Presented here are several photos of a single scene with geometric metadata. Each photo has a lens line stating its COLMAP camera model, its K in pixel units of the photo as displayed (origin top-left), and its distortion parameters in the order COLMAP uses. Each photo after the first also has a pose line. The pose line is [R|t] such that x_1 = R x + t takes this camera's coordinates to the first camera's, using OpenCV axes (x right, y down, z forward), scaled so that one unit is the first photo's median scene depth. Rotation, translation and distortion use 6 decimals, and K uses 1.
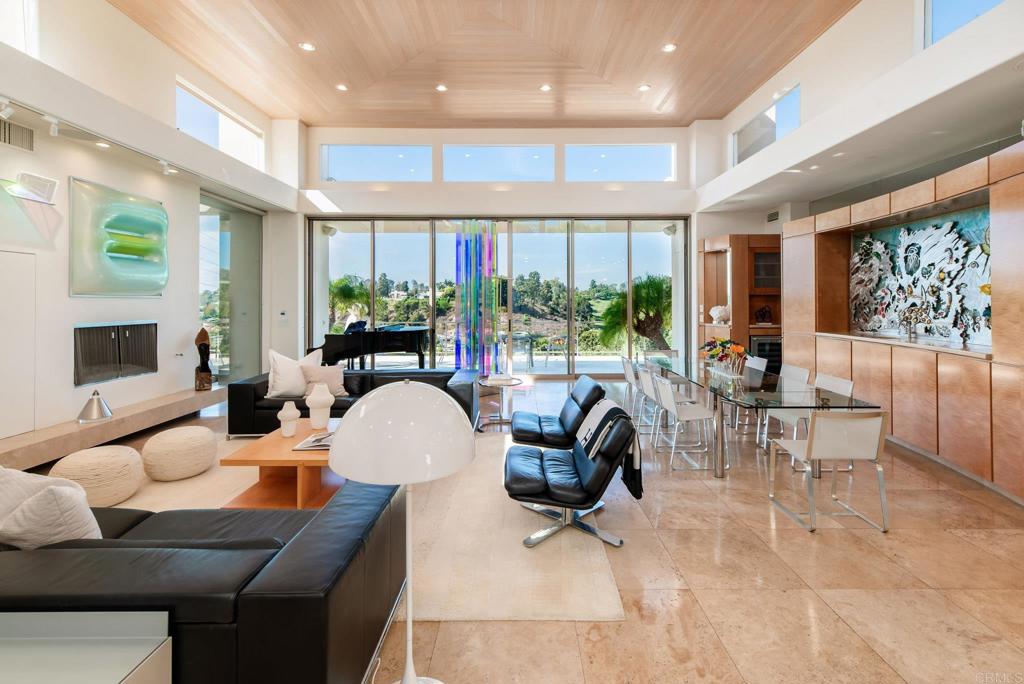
lens RADIAL K [[468.2, 0, 536.8], [0, 468.2, 298.2], [0, 0, 1]] dist [0.012611, -0.000306]
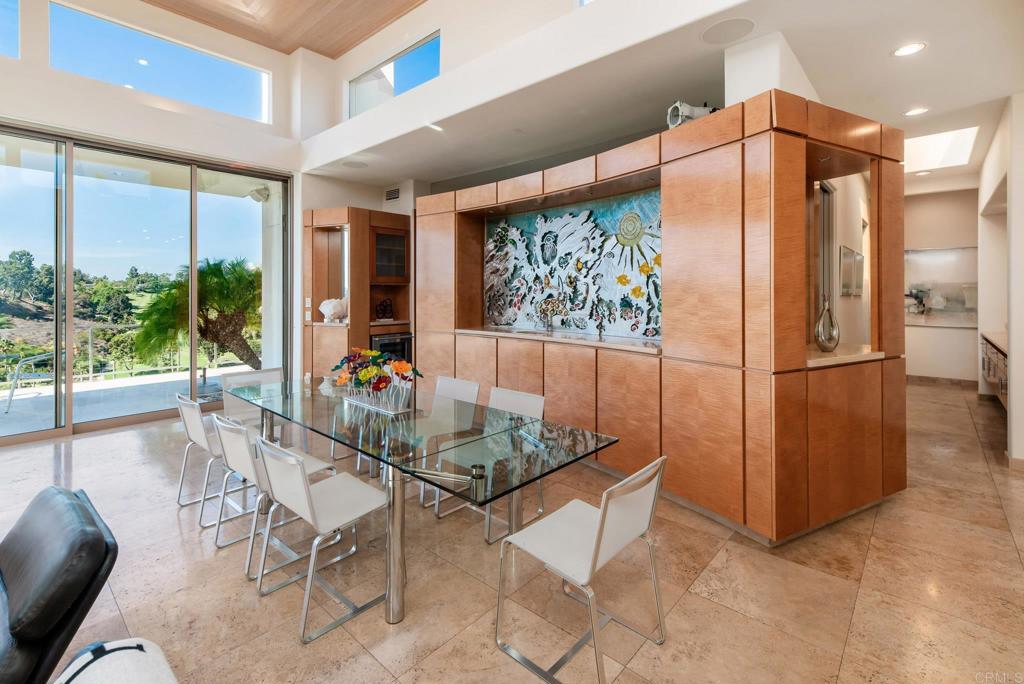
lens RADIAL K [[468.2, 0, 509.2], [0, 468.2, 291.5], [0, 0, 1]] dist [0.012611, -0.000306]
pose [[0.702316, 0.004208, 0.711853, 0.060379], [-0.004046, 0.999990, -0.001920, 0.005836], [-0.711854, -0.001532, 0.702326, 0.337580]]
